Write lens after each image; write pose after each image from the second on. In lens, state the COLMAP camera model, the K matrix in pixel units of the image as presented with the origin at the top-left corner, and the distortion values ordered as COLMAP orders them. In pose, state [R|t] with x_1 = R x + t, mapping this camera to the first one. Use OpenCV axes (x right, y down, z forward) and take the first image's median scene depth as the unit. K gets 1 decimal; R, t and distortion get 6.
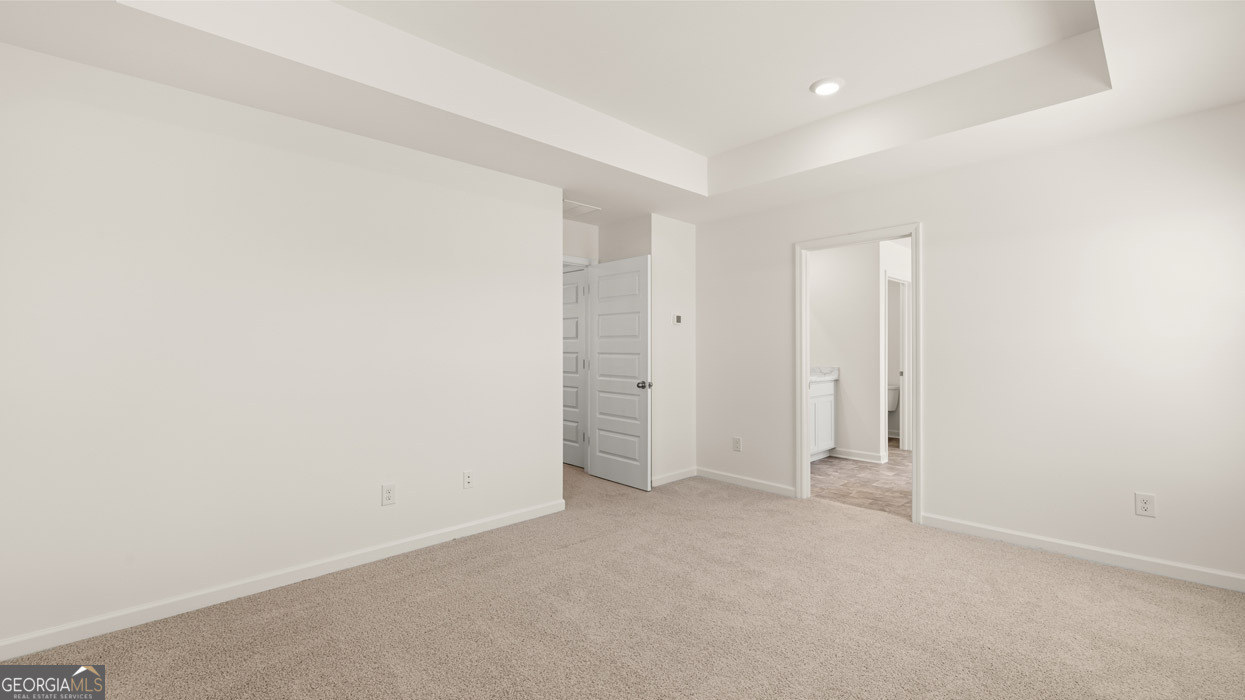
lens RADIAL K [[519.6, 0, 621.9], [0, 519.6, 343.2], [0, 0, 1]] dist [-0.002711, -0.000402]
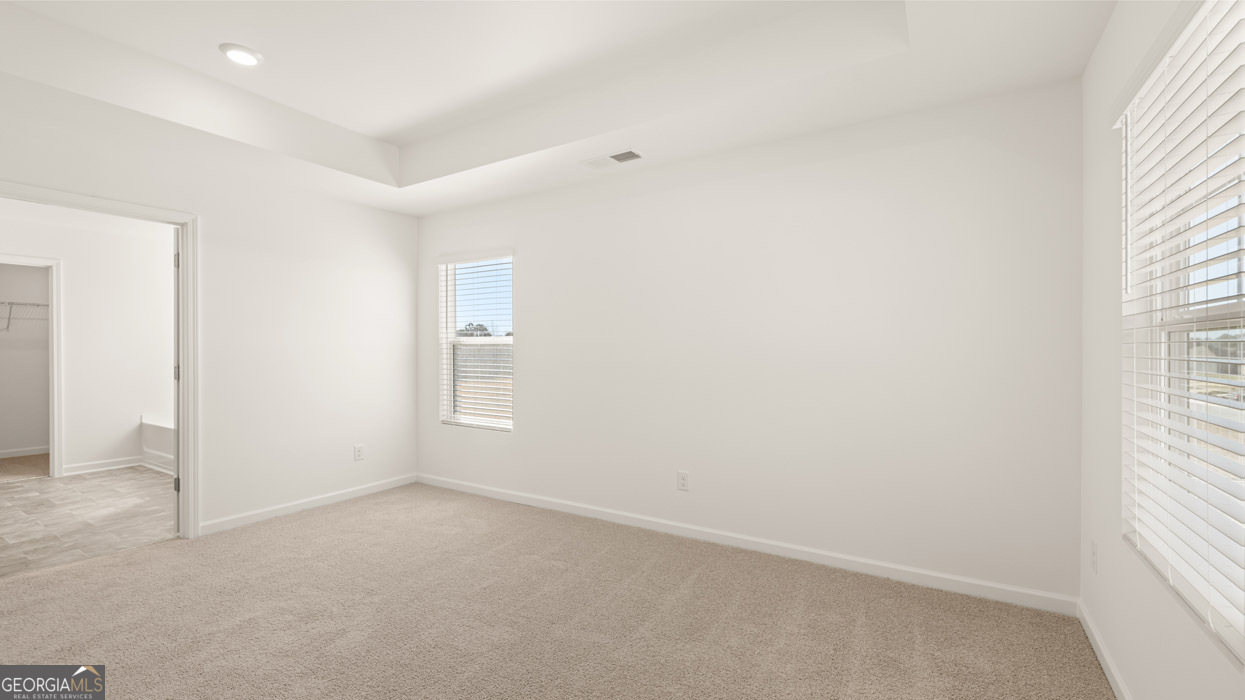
lens RADIAL K [[519.6, 0, 621.9], [0, 519.6, 343.2], [0, 0, 1]] dist [-0.002711, -0.000402]
pose [[-0.237861, 0.016199, 0.971164, -0.588422], [-0.011393, 0.999746, -0.019467, 0.009571], [-0.971232, -0.015695, -0.237616, 0.542964]]
